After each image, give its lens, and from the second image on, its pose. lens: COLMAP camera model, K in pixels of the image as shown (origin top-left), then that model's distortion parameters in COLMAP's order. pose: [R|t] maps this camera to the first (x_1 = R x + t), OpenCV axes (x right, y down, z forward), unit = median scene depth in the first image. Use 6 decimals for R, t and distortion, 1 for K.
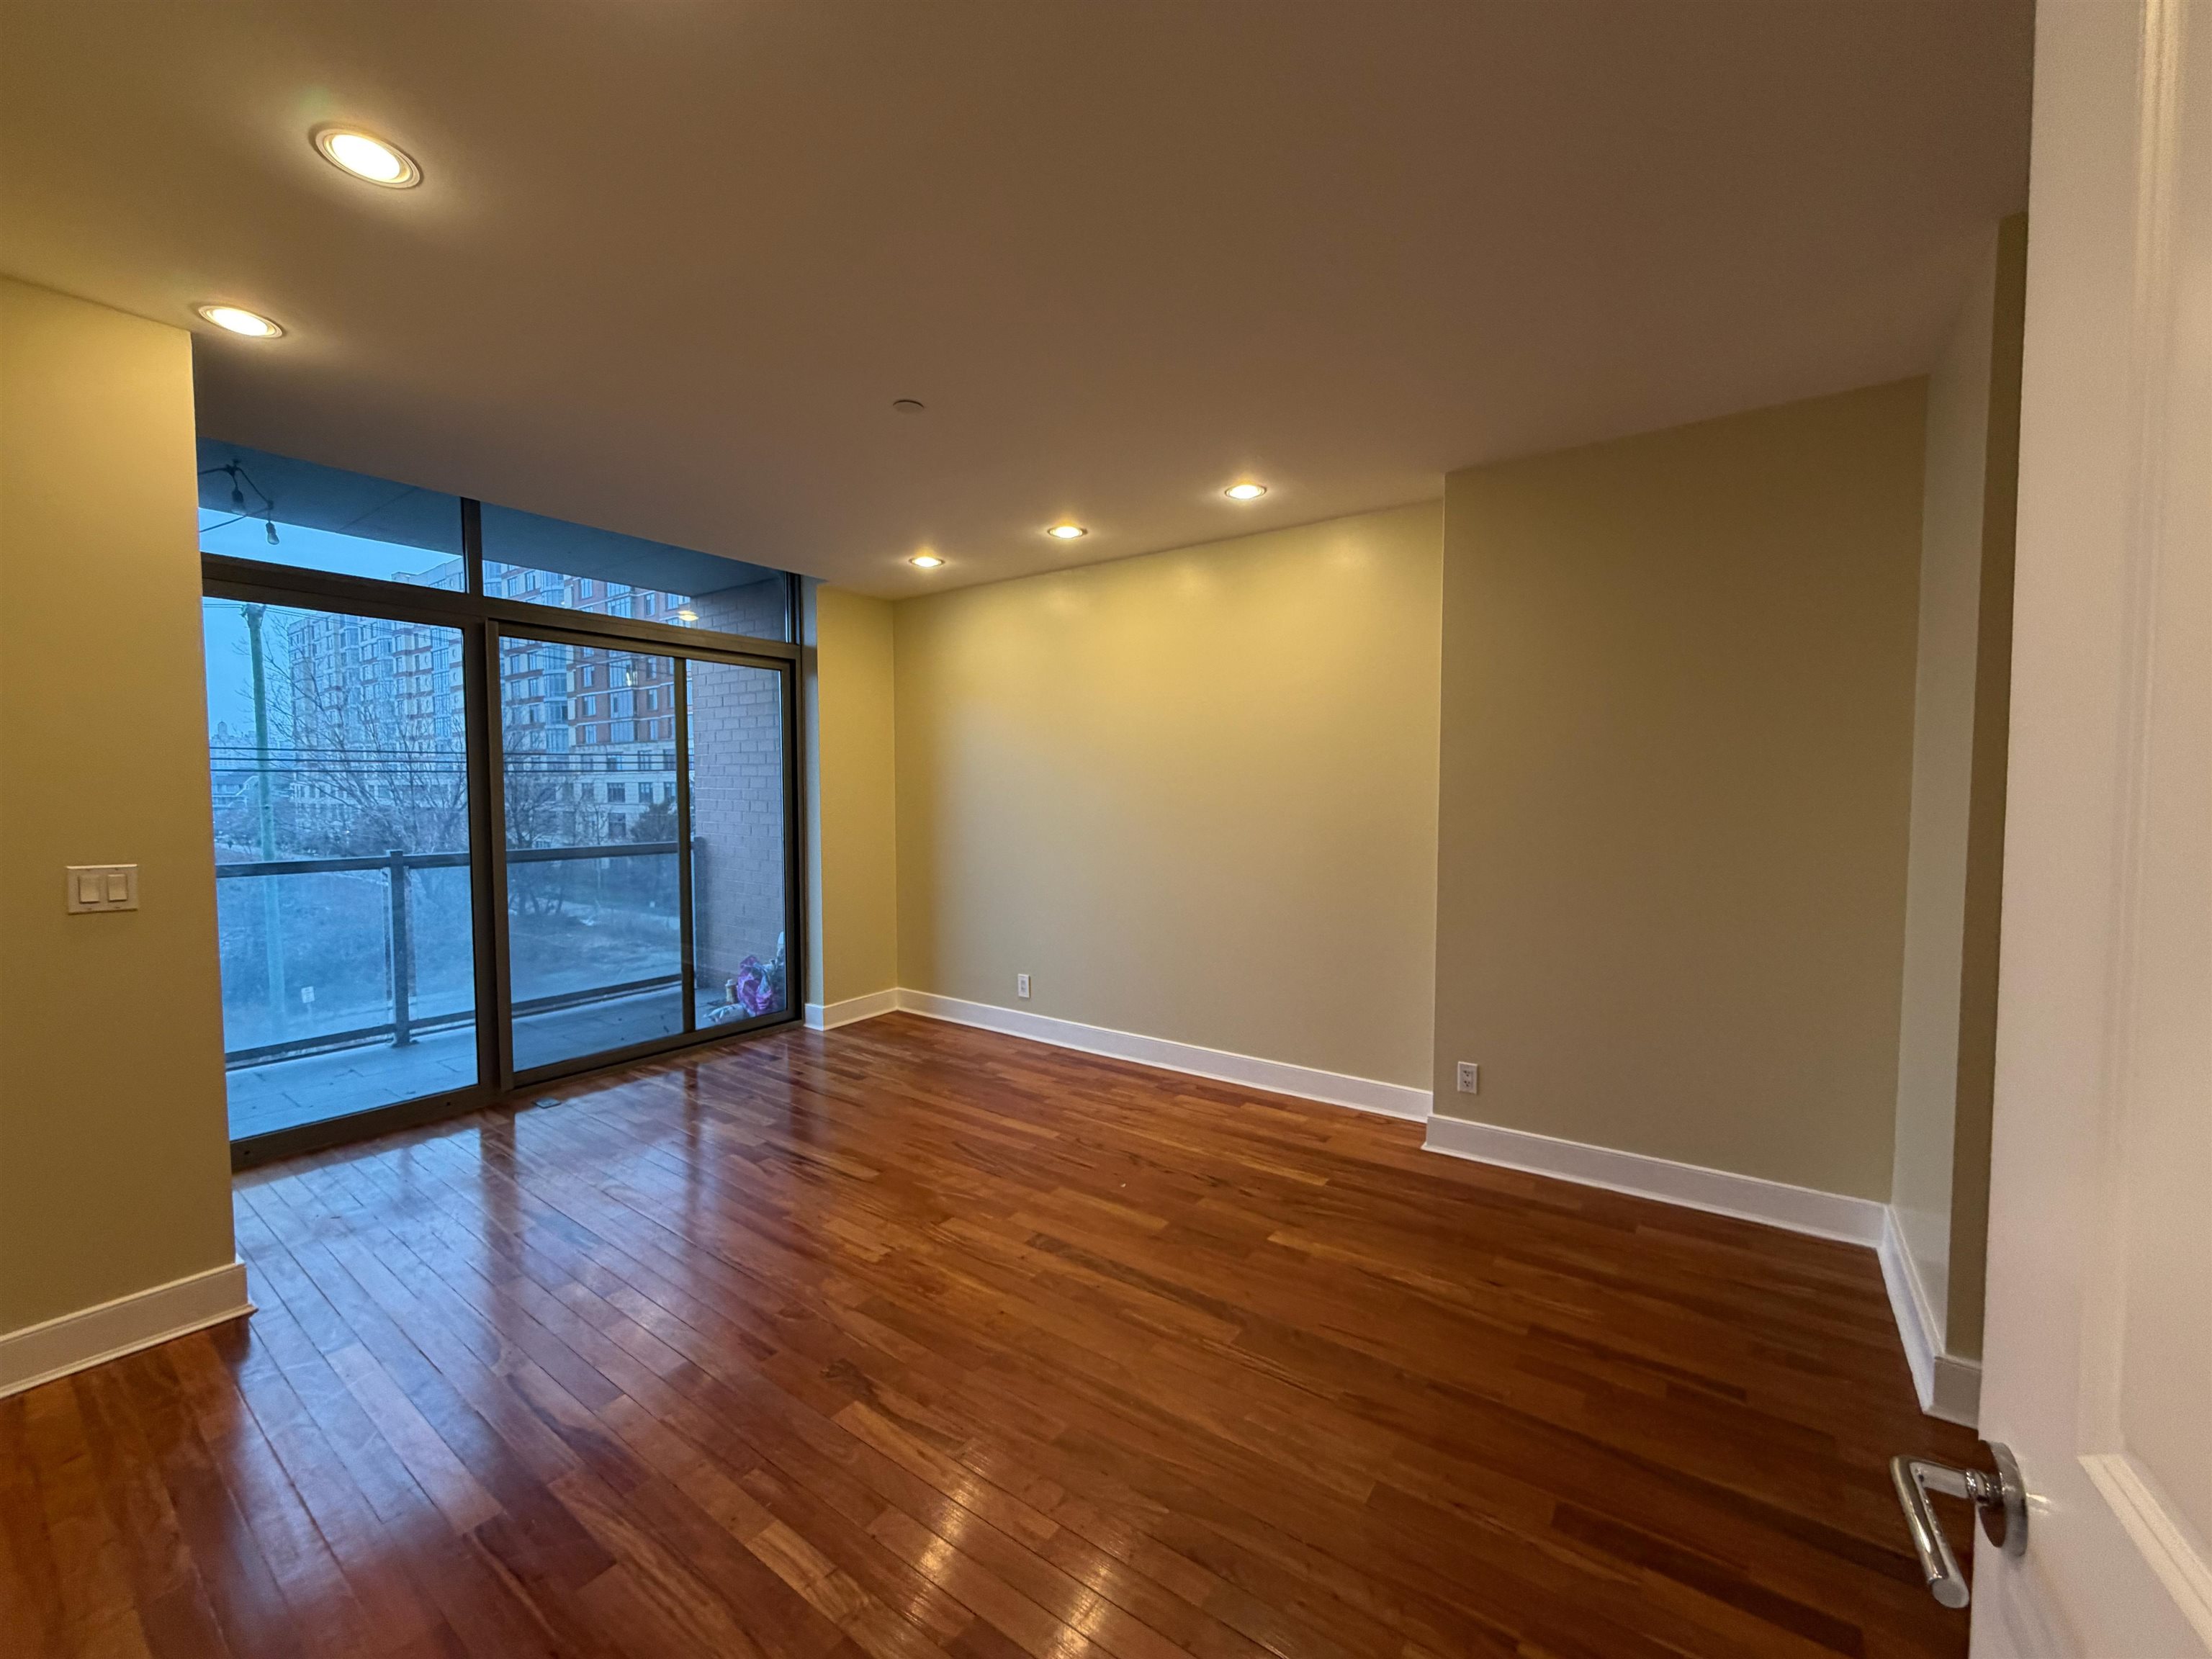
lens RADIAL K [[880.2, 0, 1106.0], [0, 880.2, 829.5], [0, 0, 1]] dist [-0.018544, 0.000025]
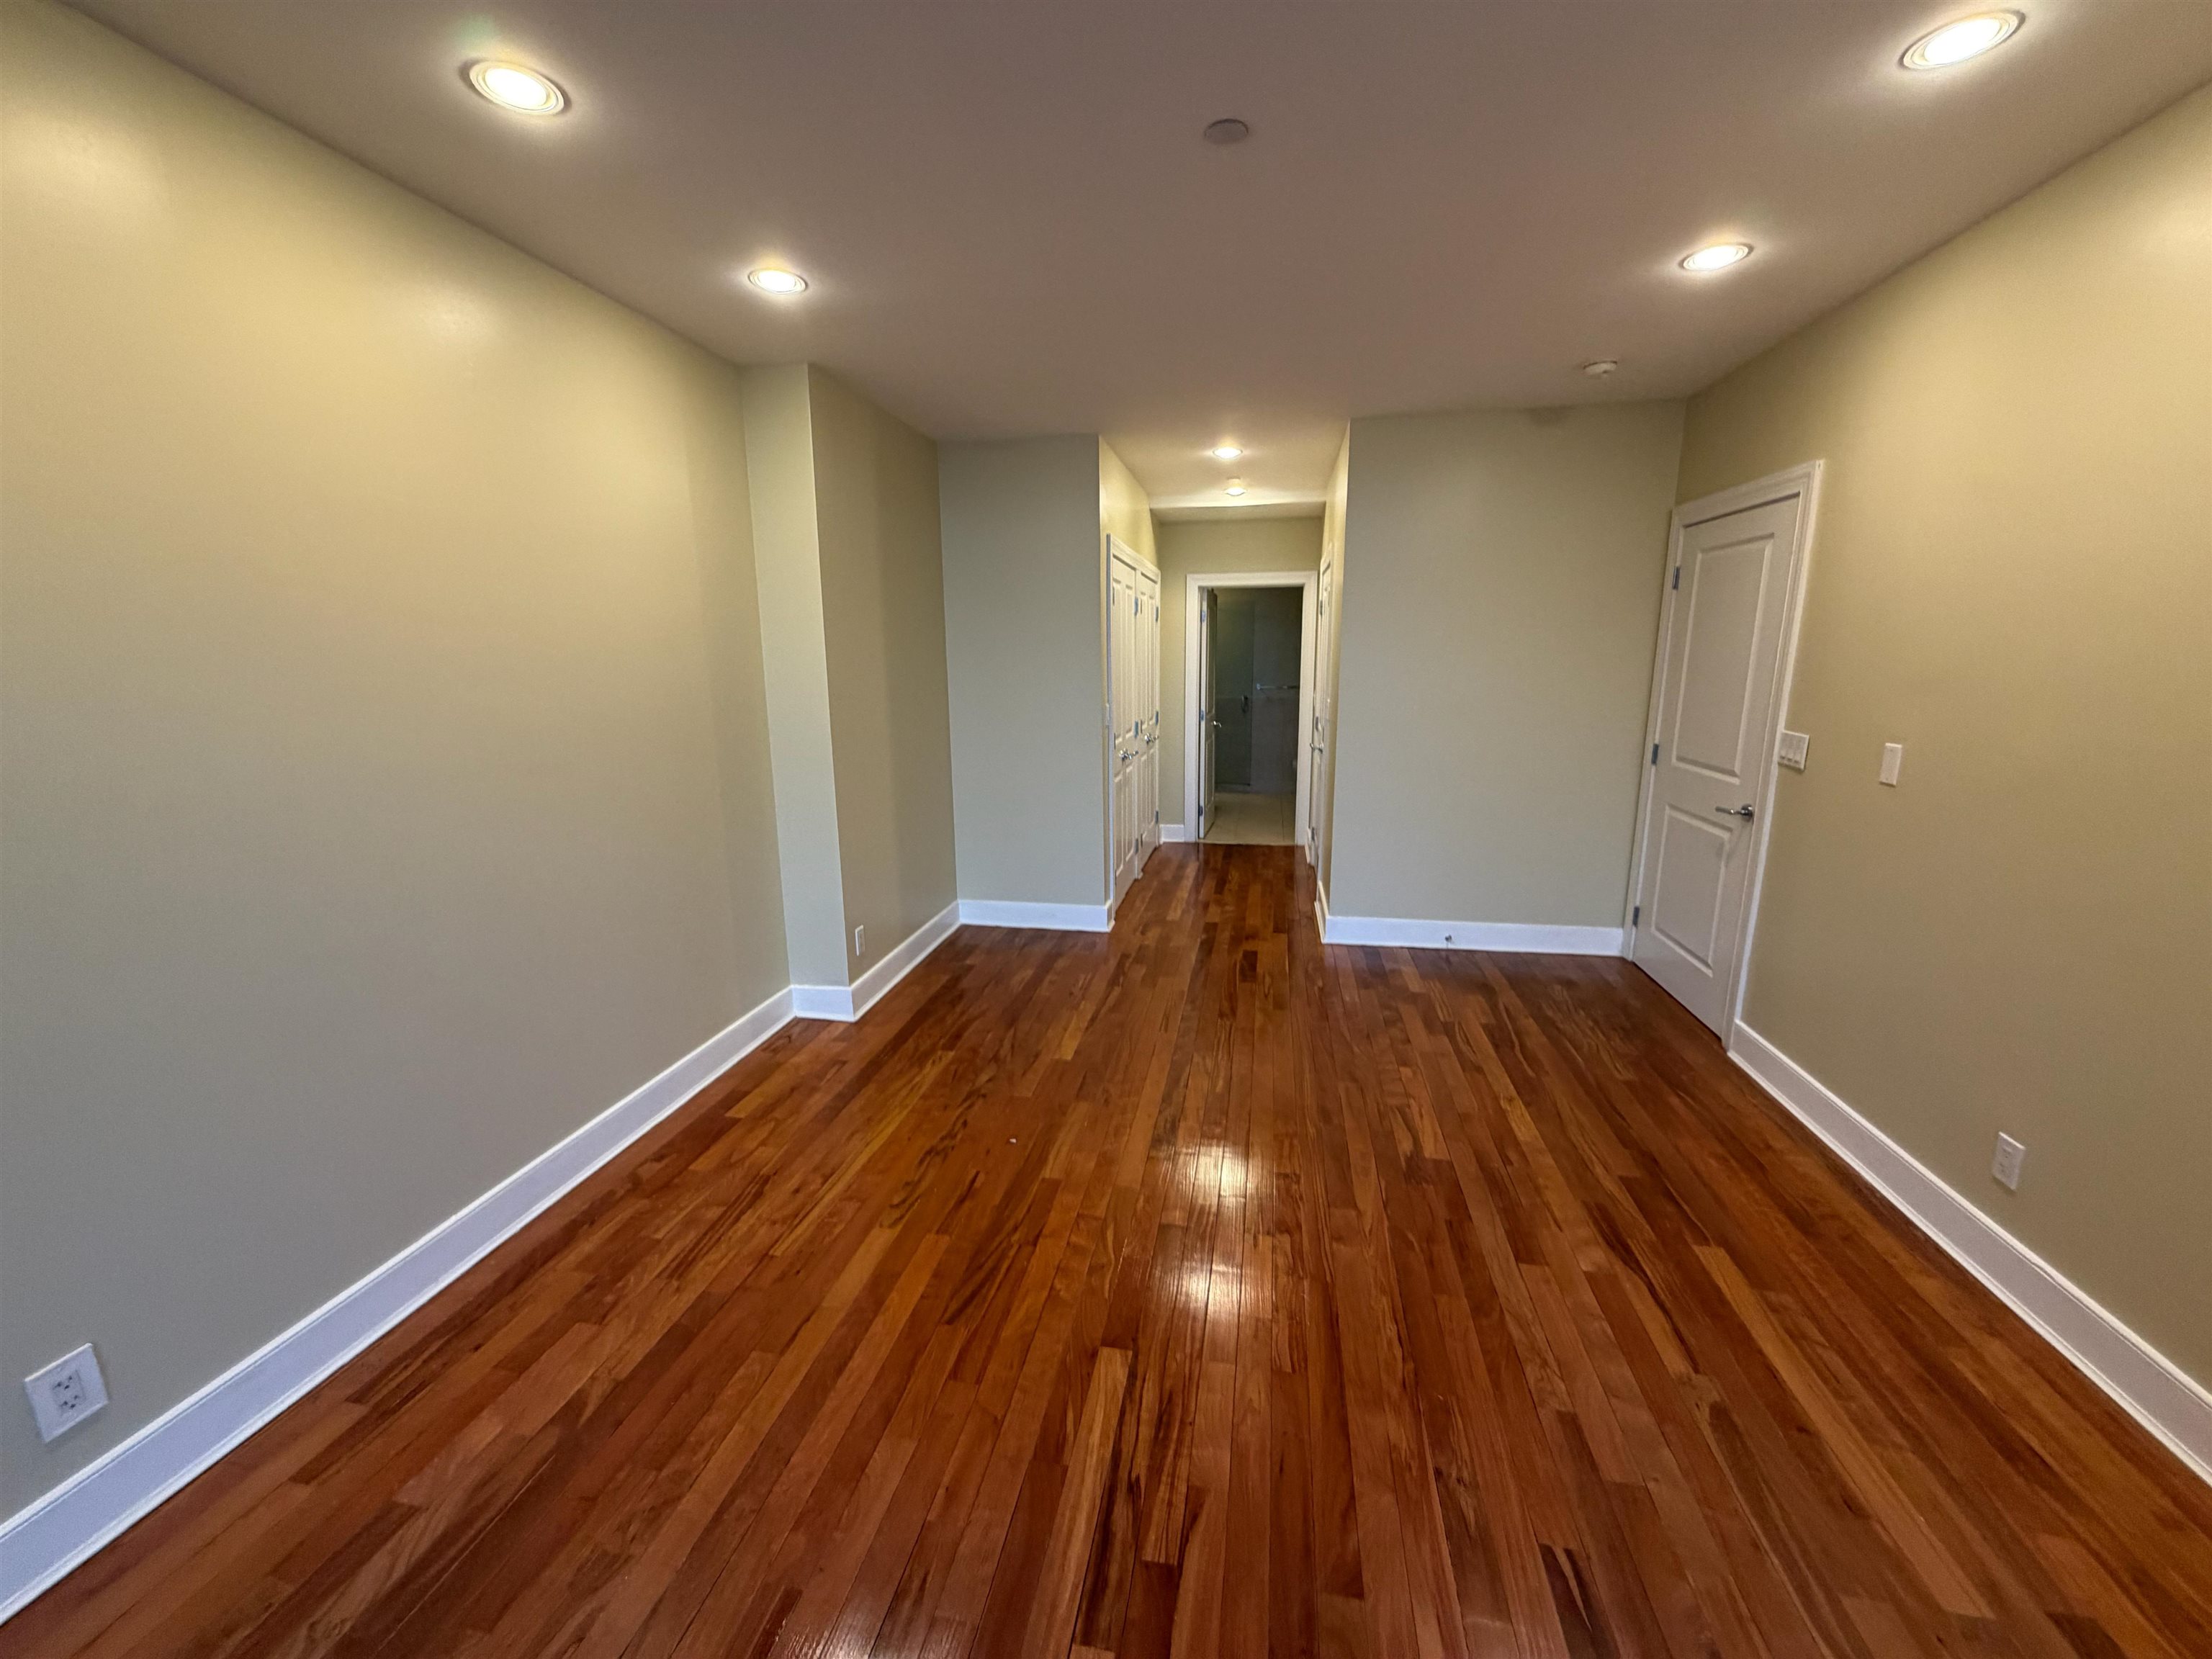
lens RADIAL K [[880.2, 0, 1106.0], [0, 880.2, 829.5], [0, 0, 1]] dist [-0.018544, 0.000025]
pose [[-0.423723, -0.173991, 0.888924, -0.718417], [0.051642, 0.975141, 0.215482, -0.086108], [-0.904319, 0.137211, -0.404204, 1.166613]]
